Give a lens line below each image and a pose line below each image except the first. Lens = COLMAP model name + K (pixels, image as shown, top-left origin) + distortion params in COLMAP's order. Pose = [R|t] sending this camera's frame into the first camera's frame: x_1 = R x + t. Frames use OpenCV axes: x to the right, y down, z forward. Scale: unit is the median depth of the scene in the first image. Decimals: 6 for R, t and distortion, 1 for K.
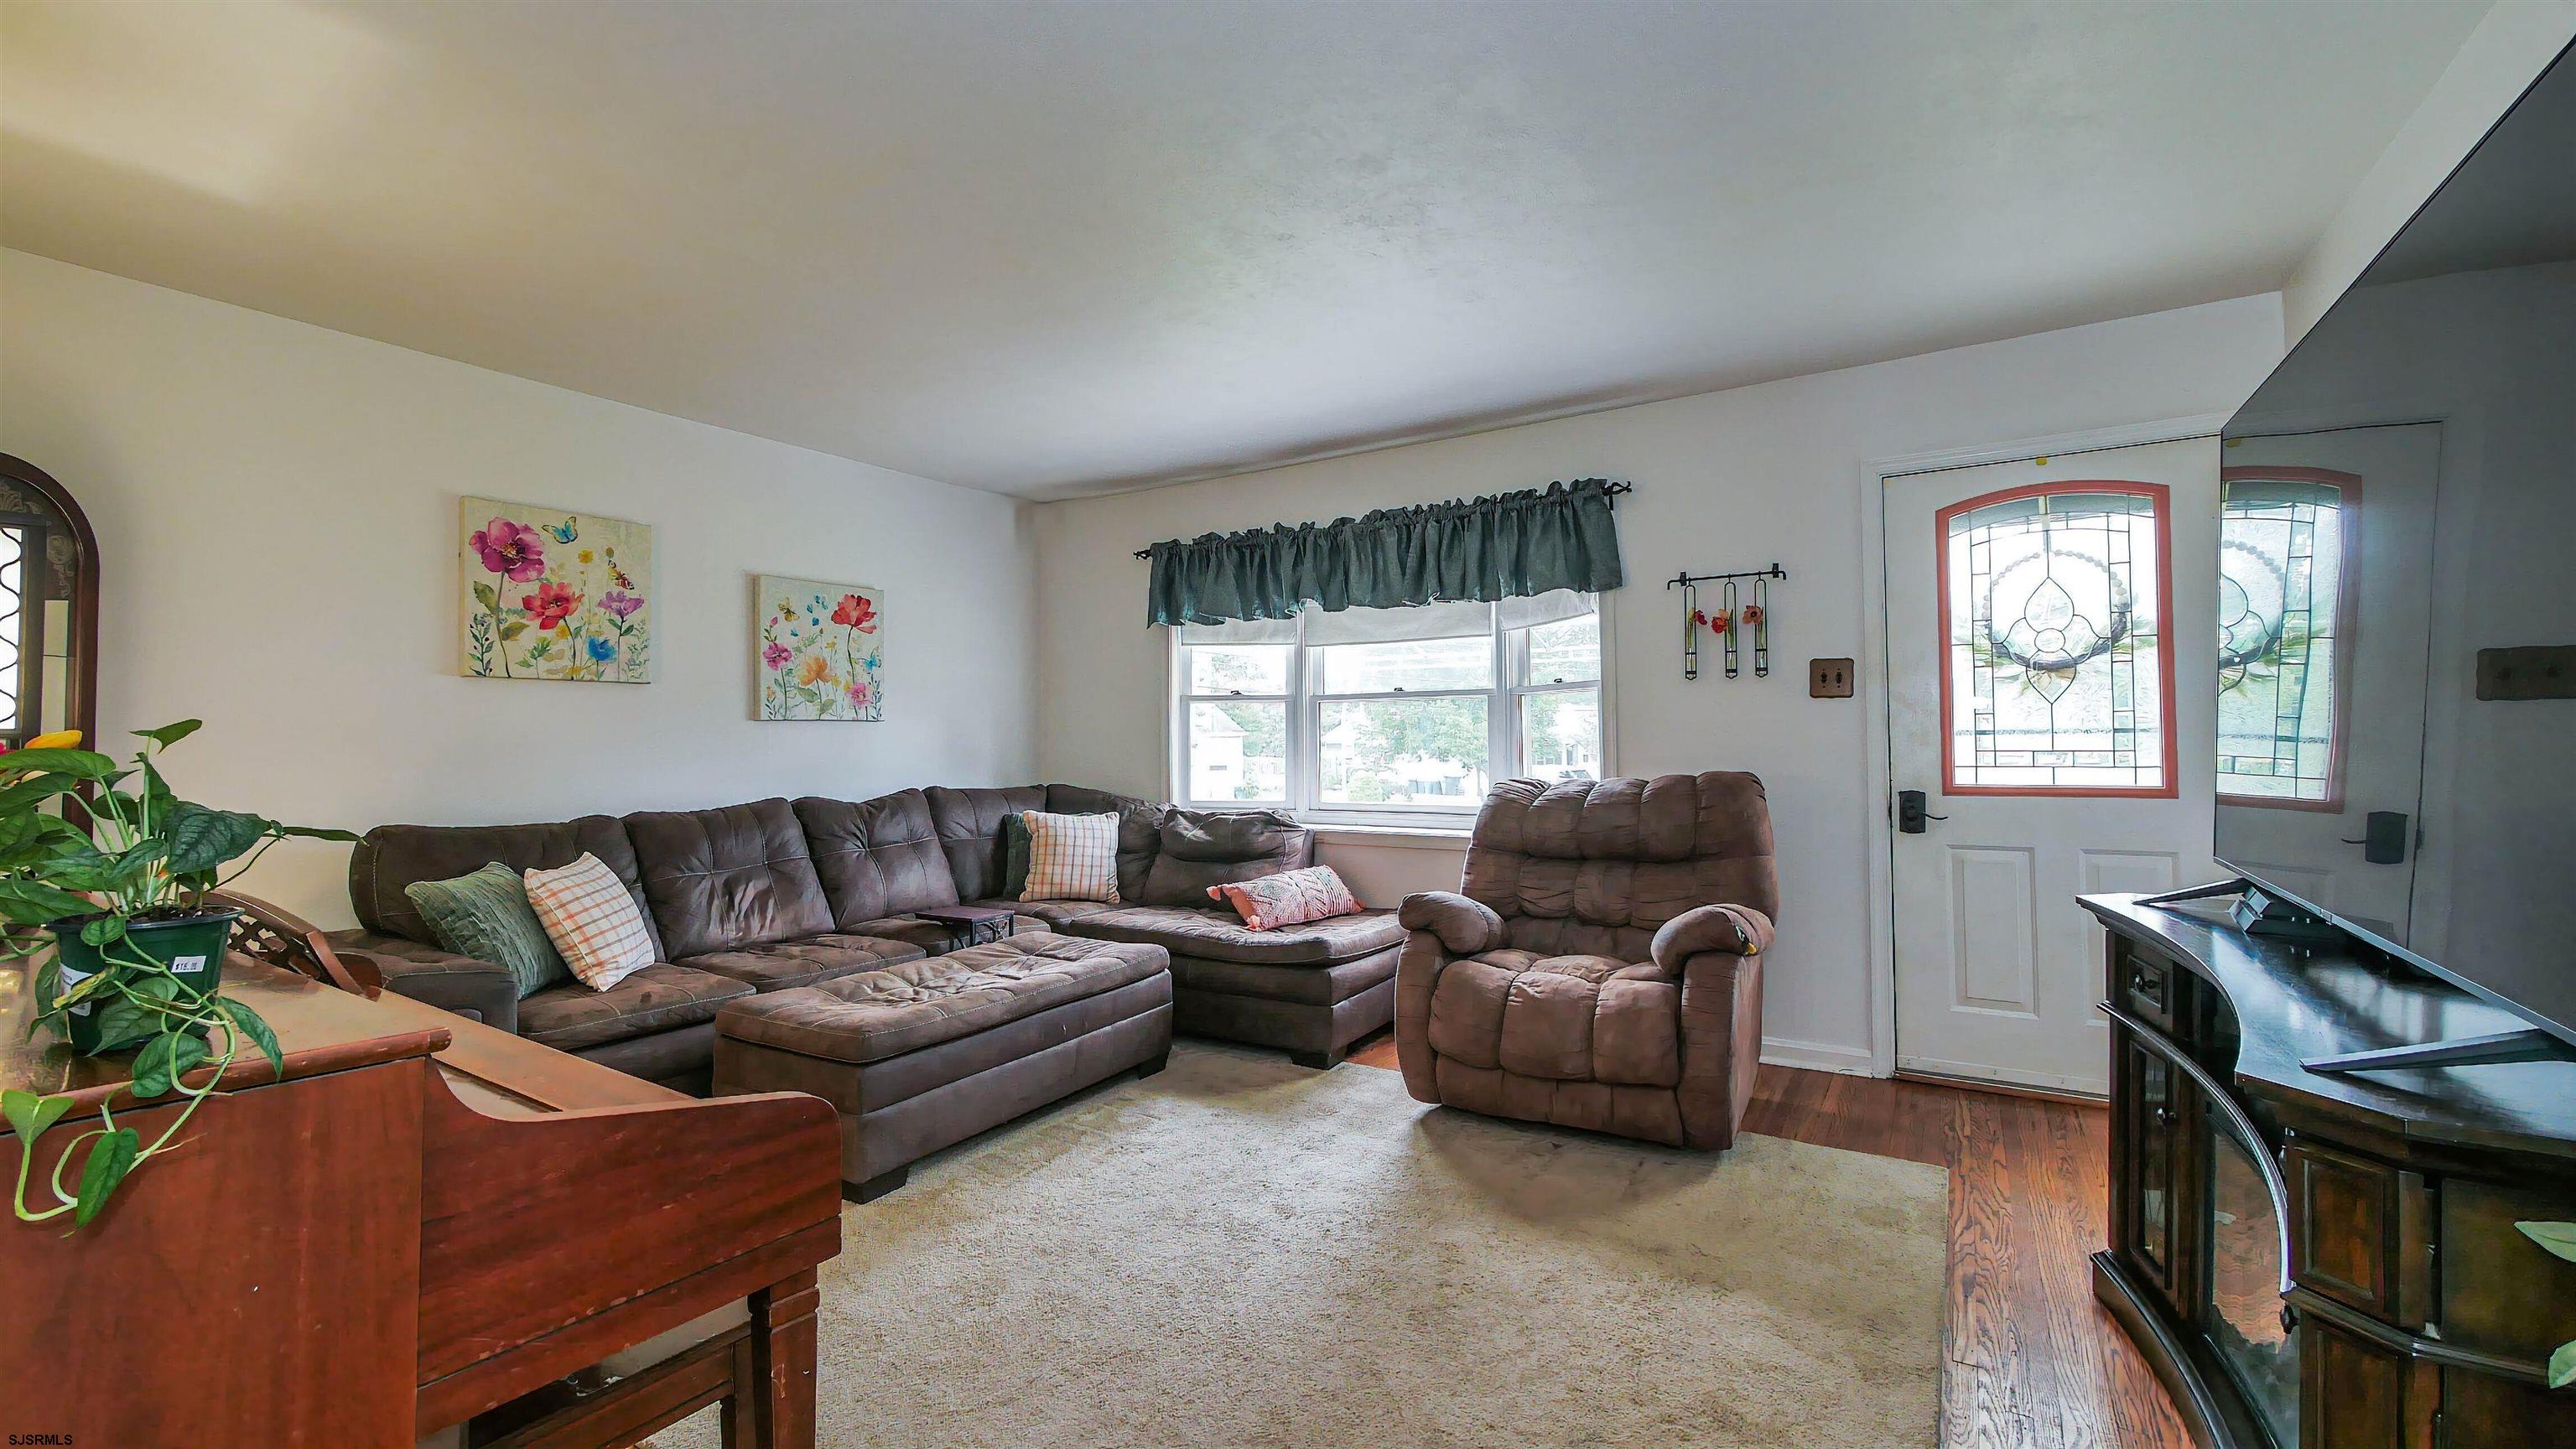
lens RADIAL K [[1061.6, 0, 1275.3], [0, 1061.6, 723.3], [0, 0, 1]] dist [-0.007122, 0.000307]
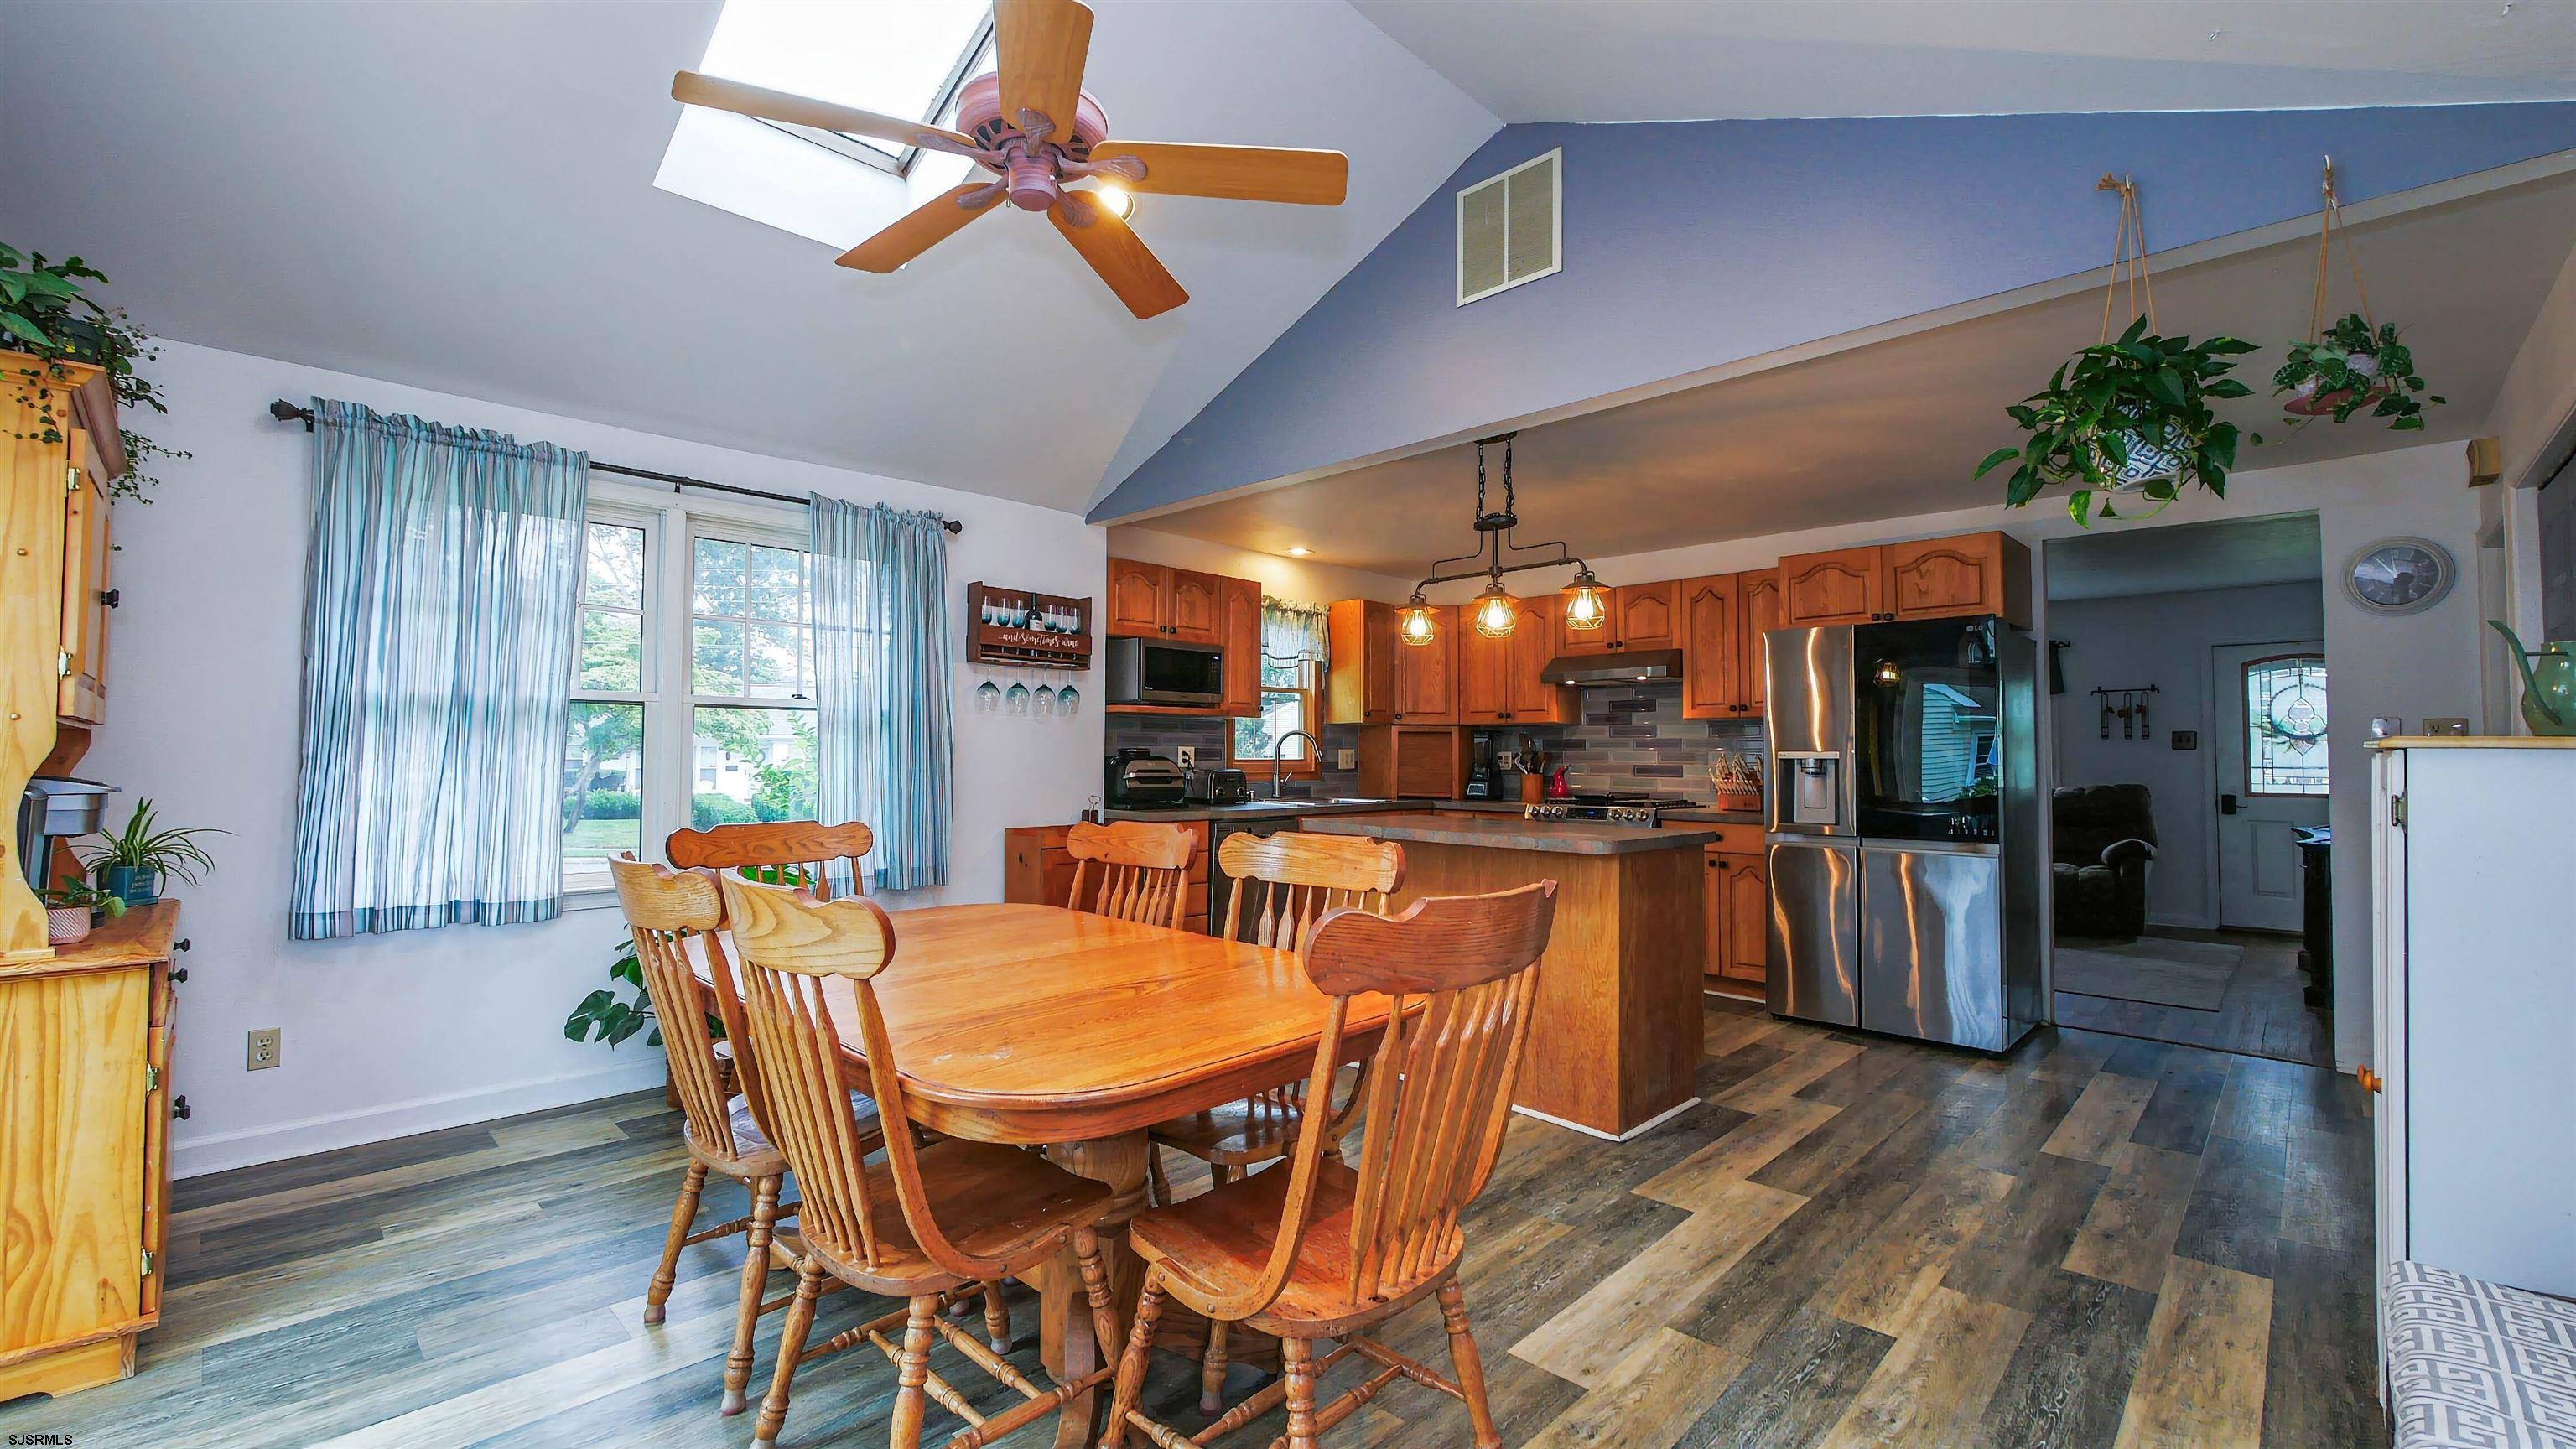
lens RADIAL K [[1061.6, 0, 1273.9], [0, 1061.6, 722.1], [0, 0, 1]] dist [-0.007122, 0.000307]
pose [[0.979376, 0.008090, -0.201882, -0.851120], [-0.010727, 0.999871, -0.011974, -0.036333], [0.201759, 0.013893, 0.979337, -1.468053]]
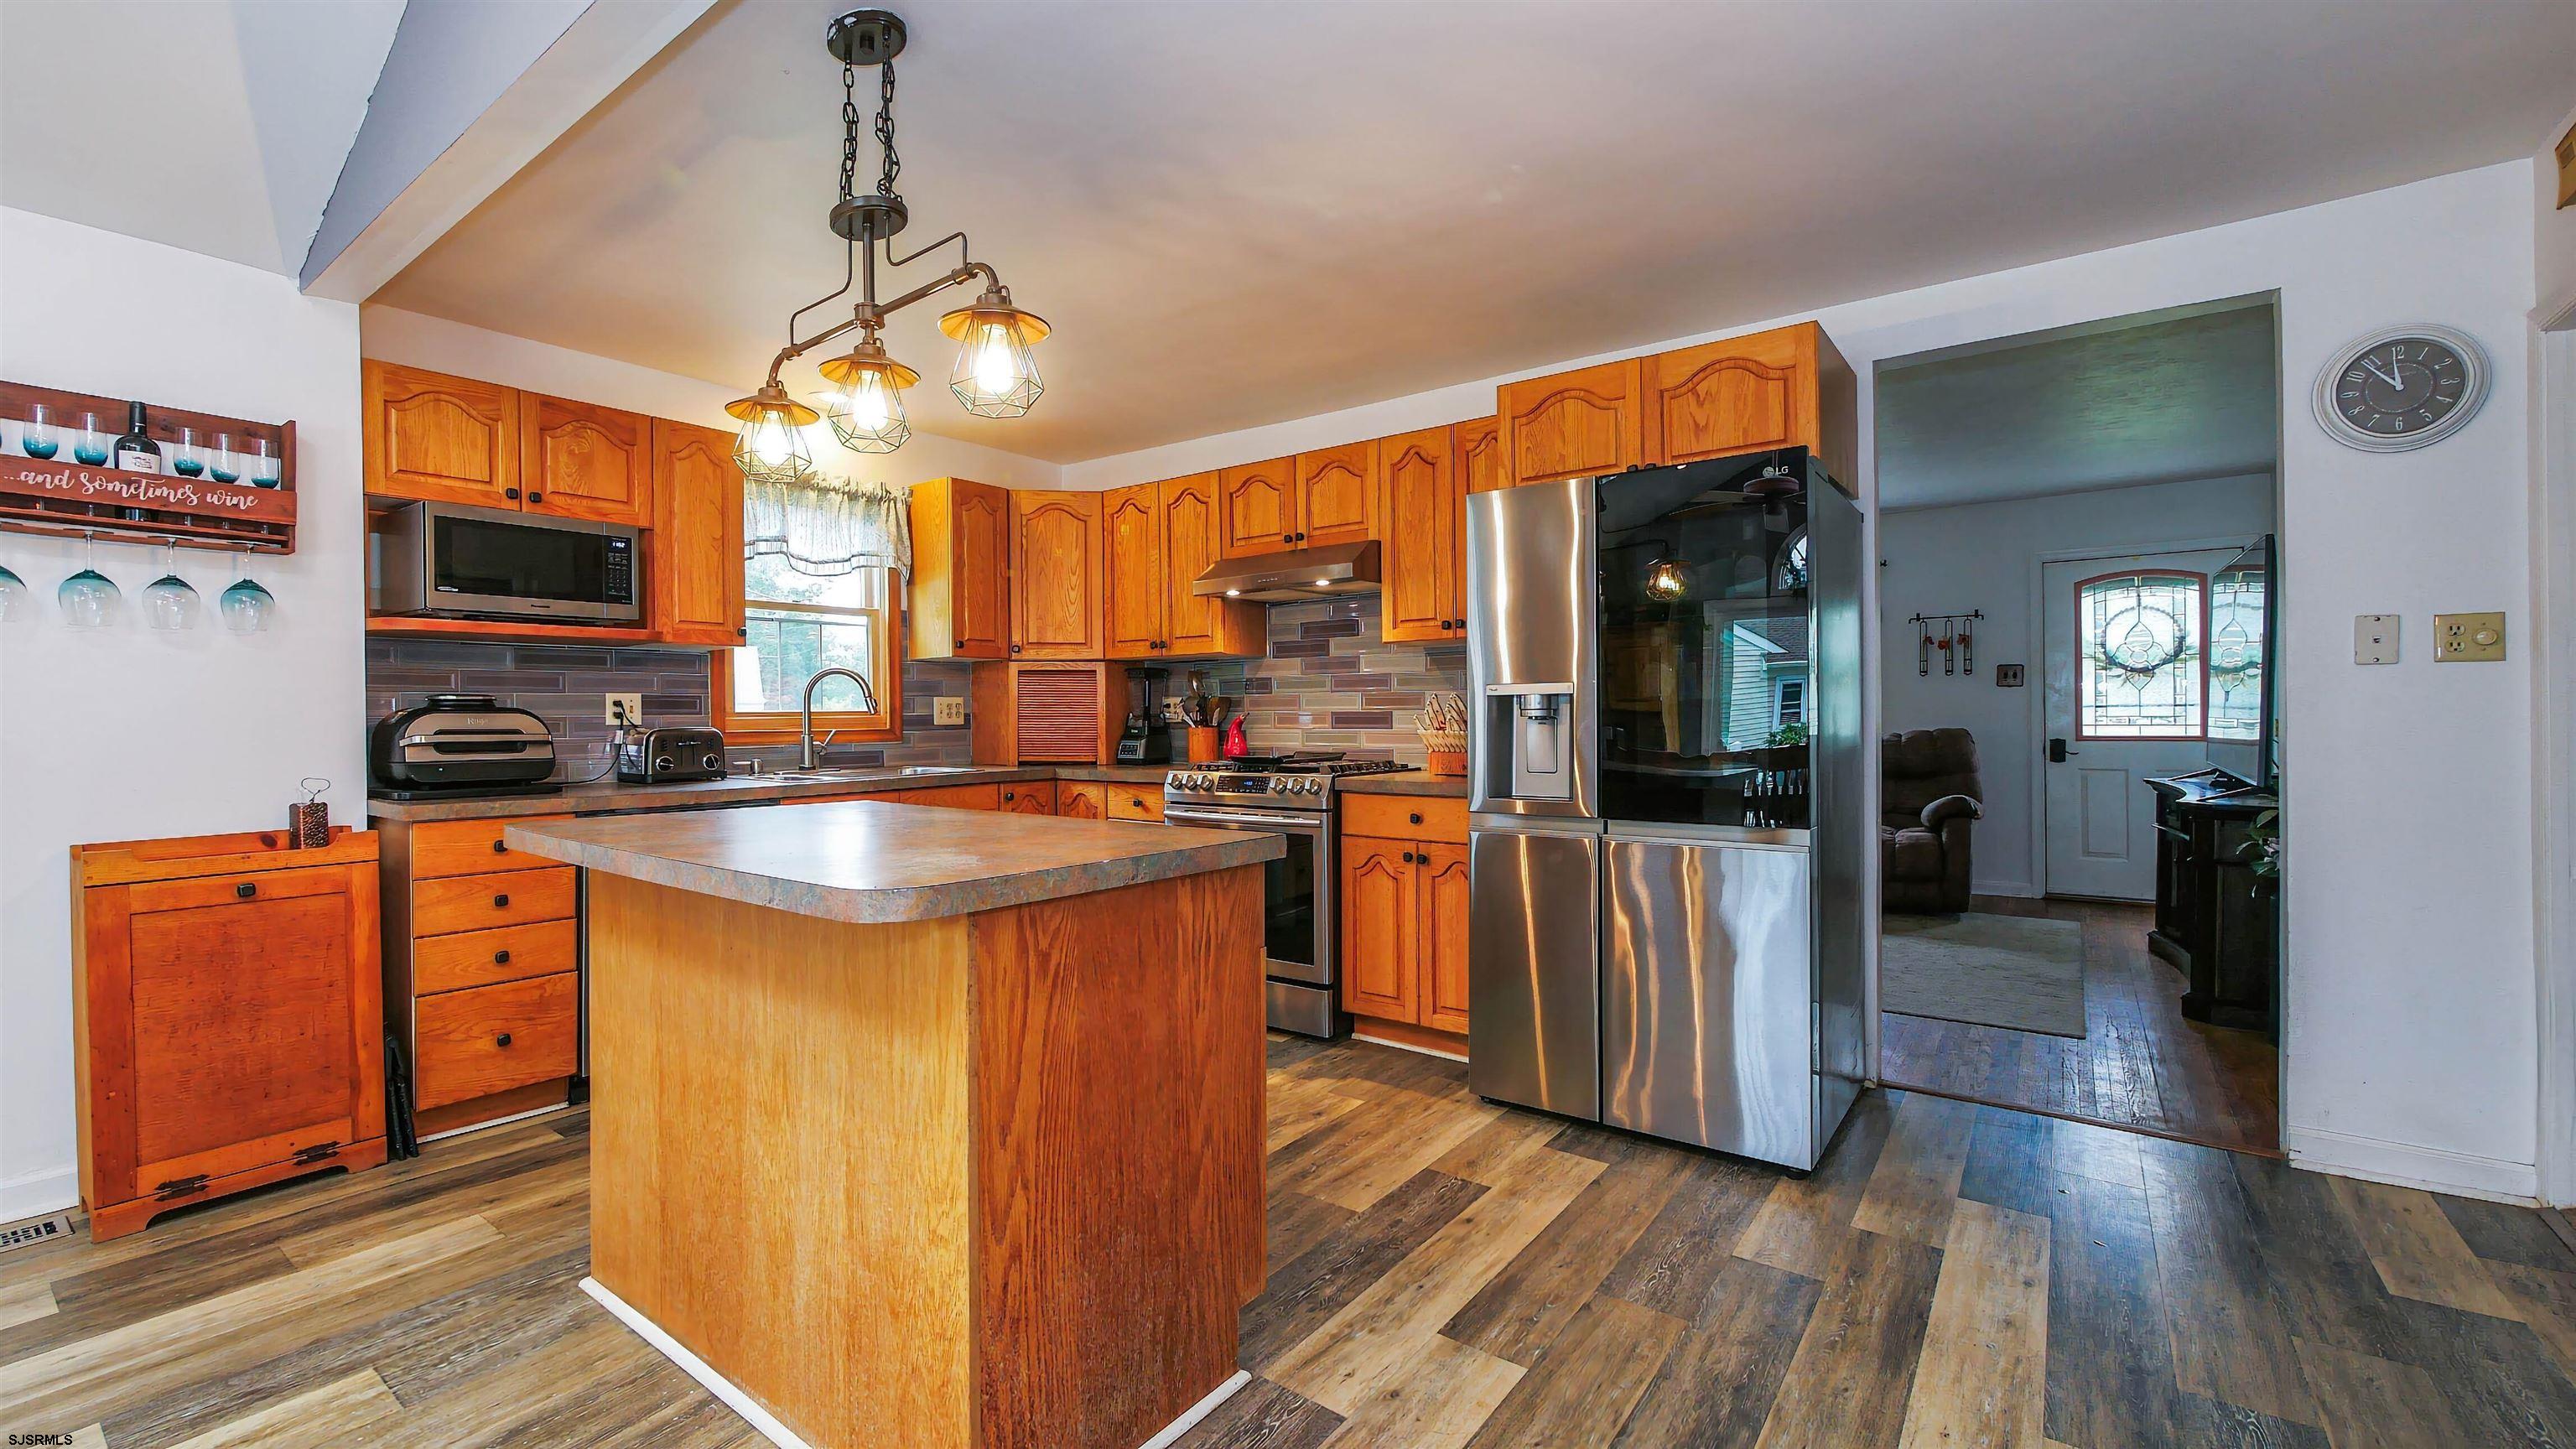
lens RADIAL K [[1061.6, 0, 1274.1], [0, 1061.6, 720.8], [0, 0, 1]] dist [-0.007122, 0.000307]
pose [[0.997784, -0.000164, -0.066539, -0.609372], [0.001846, 0.999680, 0.025220, -0.014668], [0.066514, -0.025287, 0.997465, -0.882435]]
